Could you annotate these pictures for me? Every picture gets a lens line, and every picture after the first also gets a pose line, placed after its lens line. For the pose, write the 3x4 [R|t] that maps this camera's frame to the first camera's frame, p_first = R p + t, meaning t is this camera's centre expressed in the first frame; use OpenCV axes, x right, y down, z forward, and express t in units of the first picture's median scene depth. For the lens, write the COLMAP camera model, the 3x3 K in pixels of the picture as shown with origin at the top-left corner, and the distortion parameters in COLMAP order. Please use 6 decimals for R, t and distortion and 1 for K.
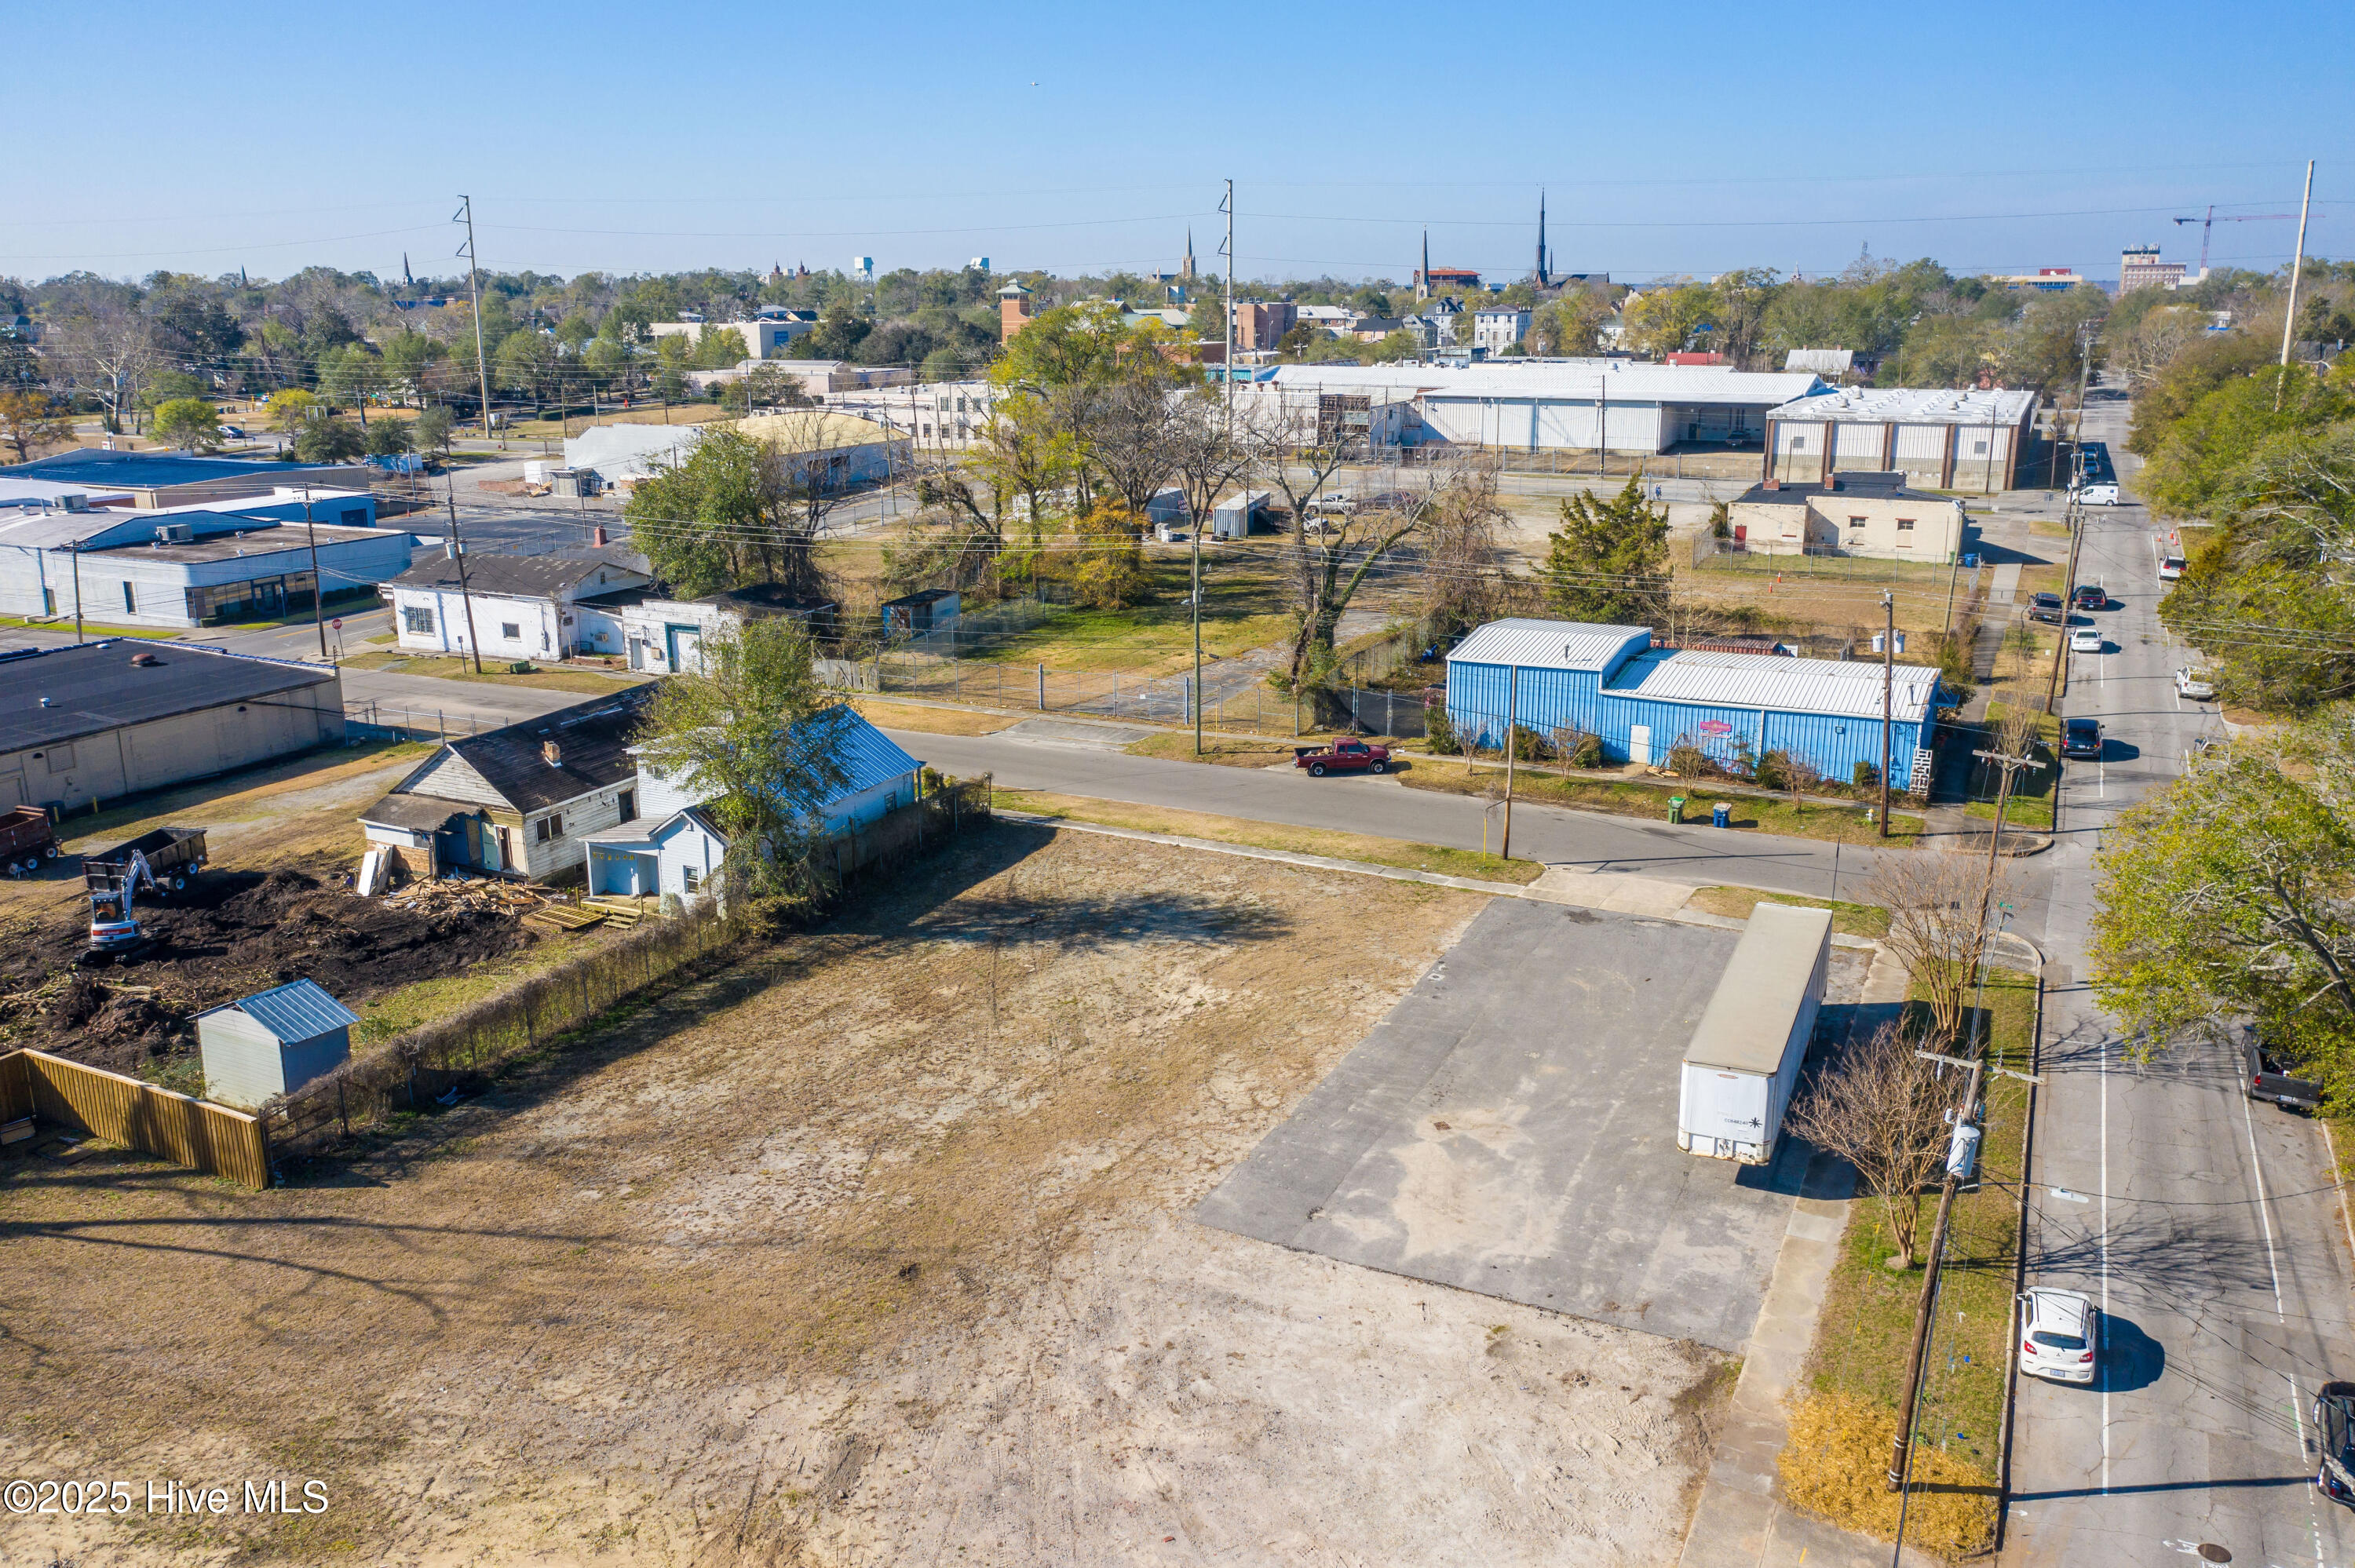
lens RADIAL K [[1846.5, 0, 1182.3], [0, 1846.5, 797.2], [0, 0, 1]] dist [-0.042005, 0.067787]
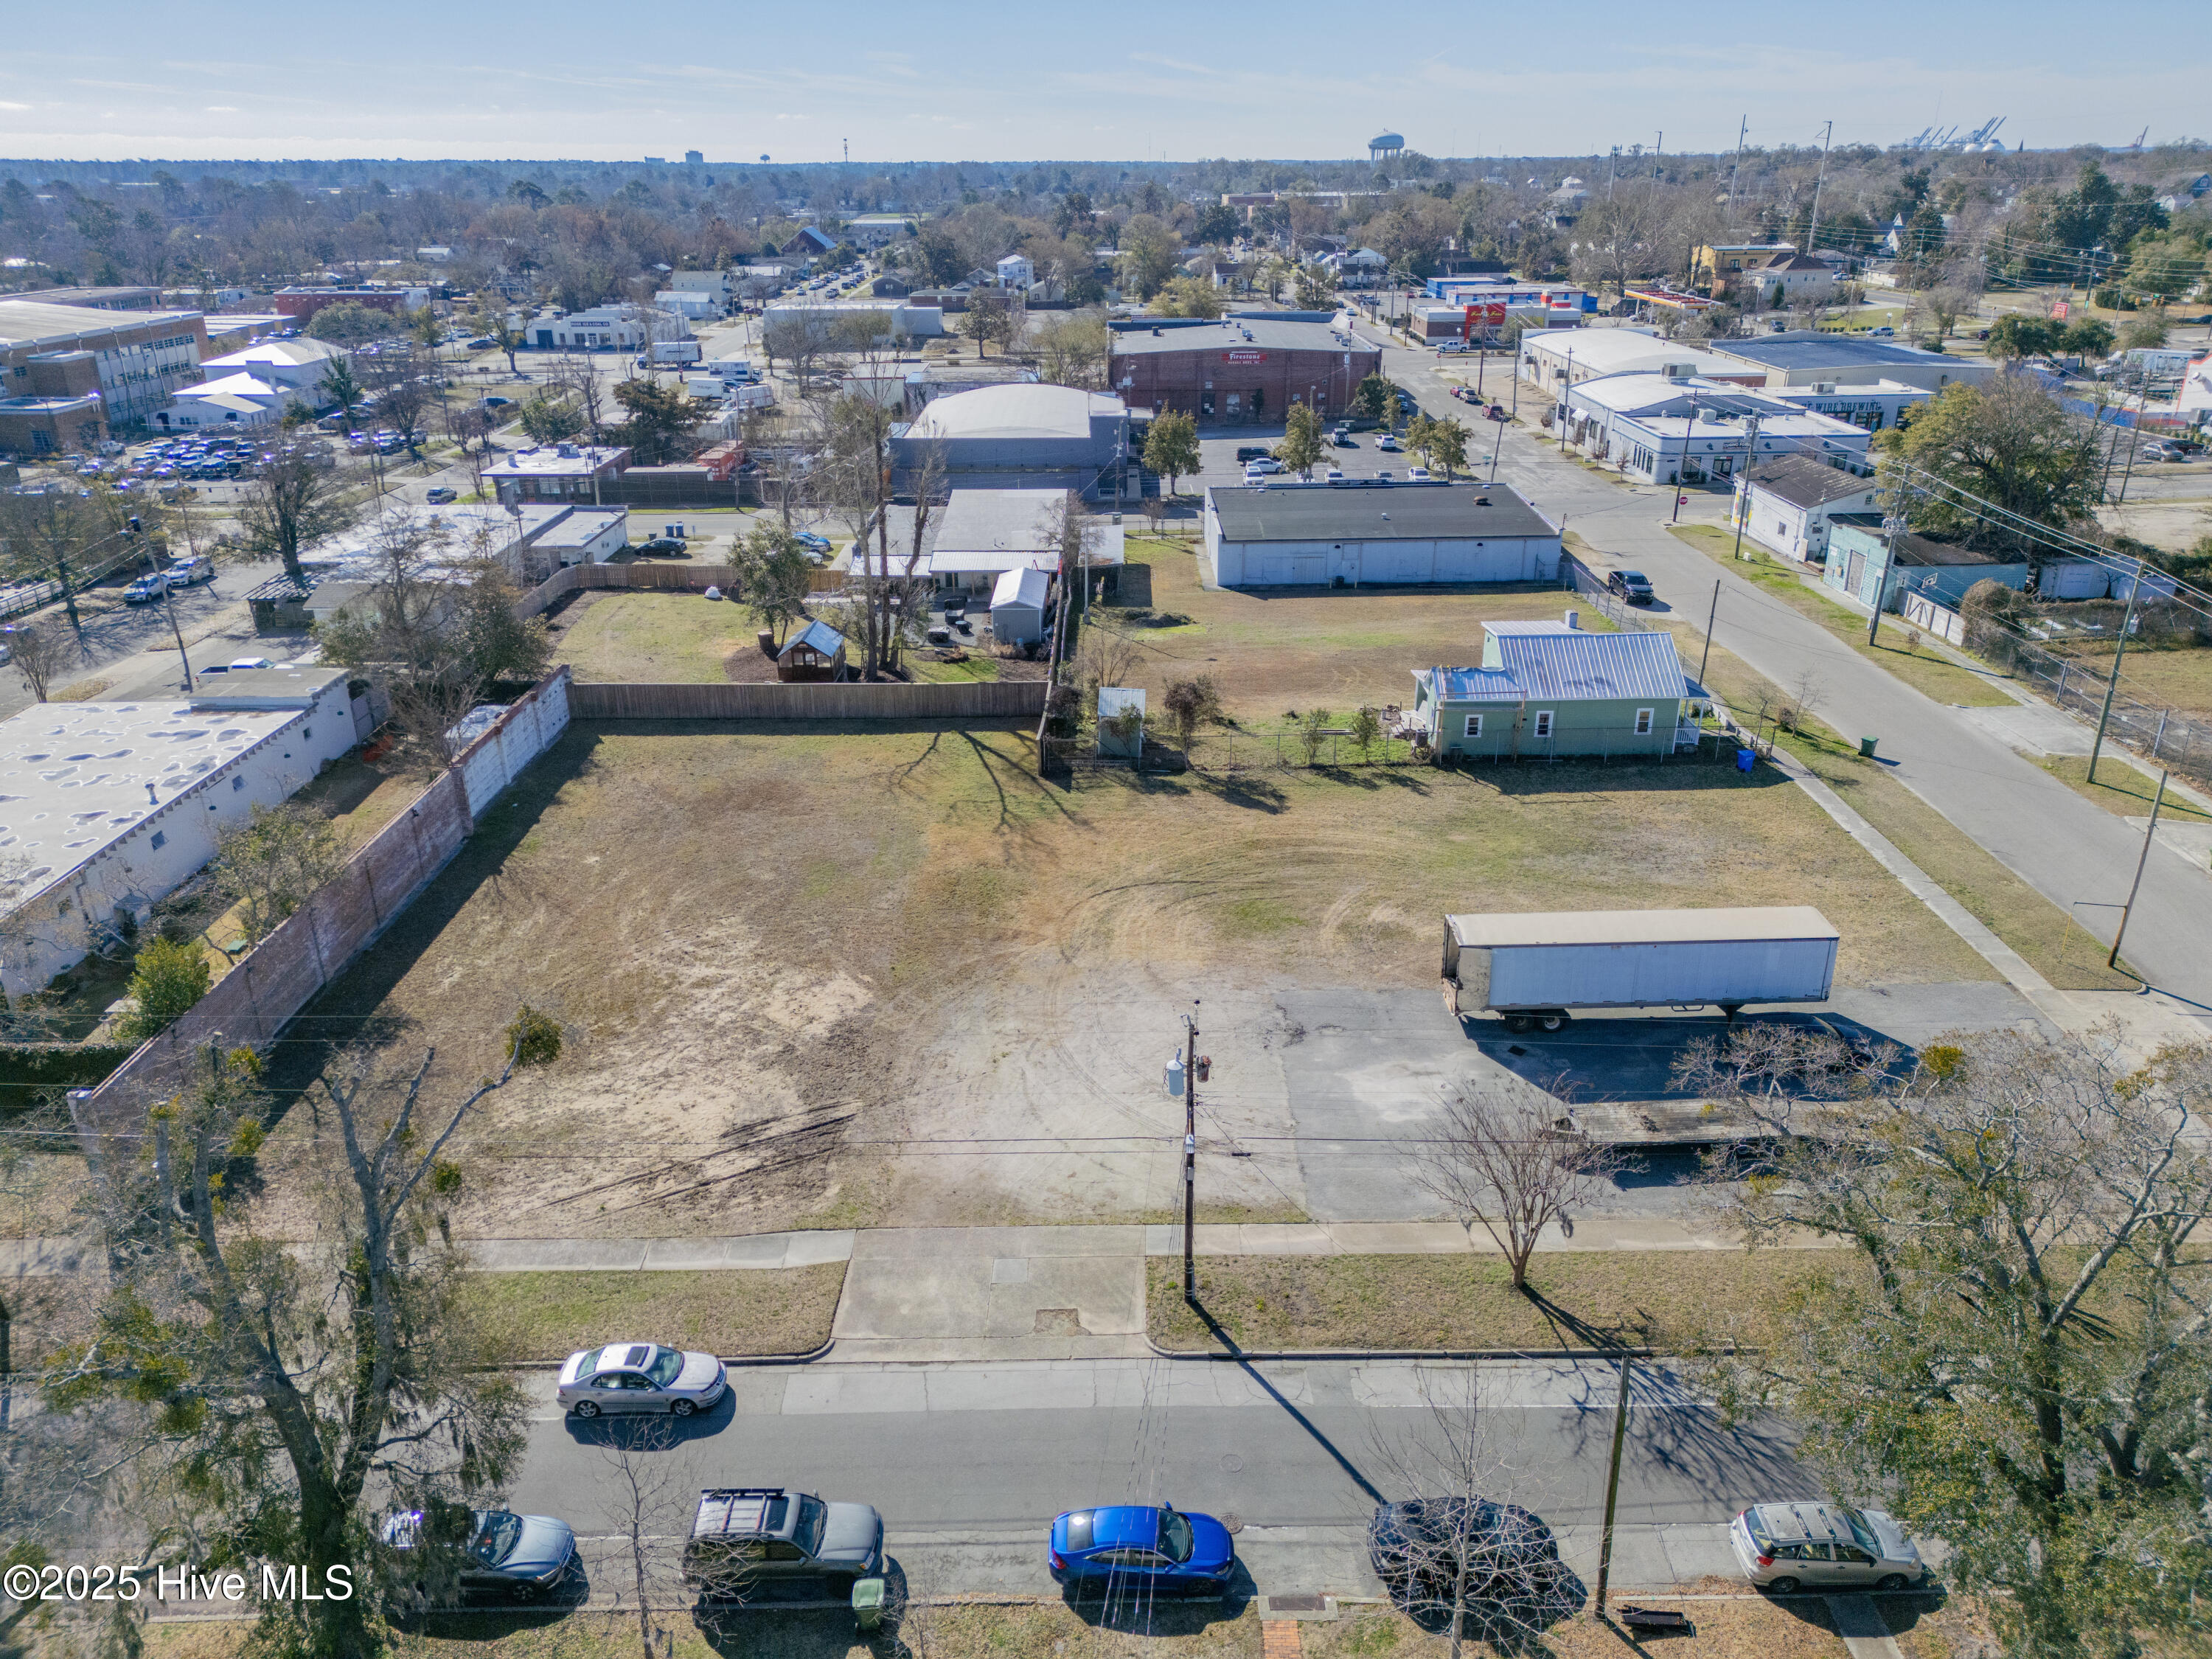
lens RADIAL K [[1551.9, 0, 1106.0], [0, 1551.9, 829.5], [0, 0, 1]] dist [0.066003, -0.053700]
pose [[0.429597, 0.352397, -0.831422, 0.343330], [-0.234597, 0.932652, 0.274087, -0.074997], [0.872015, 0.077303, 0.483336, 0.095661]]
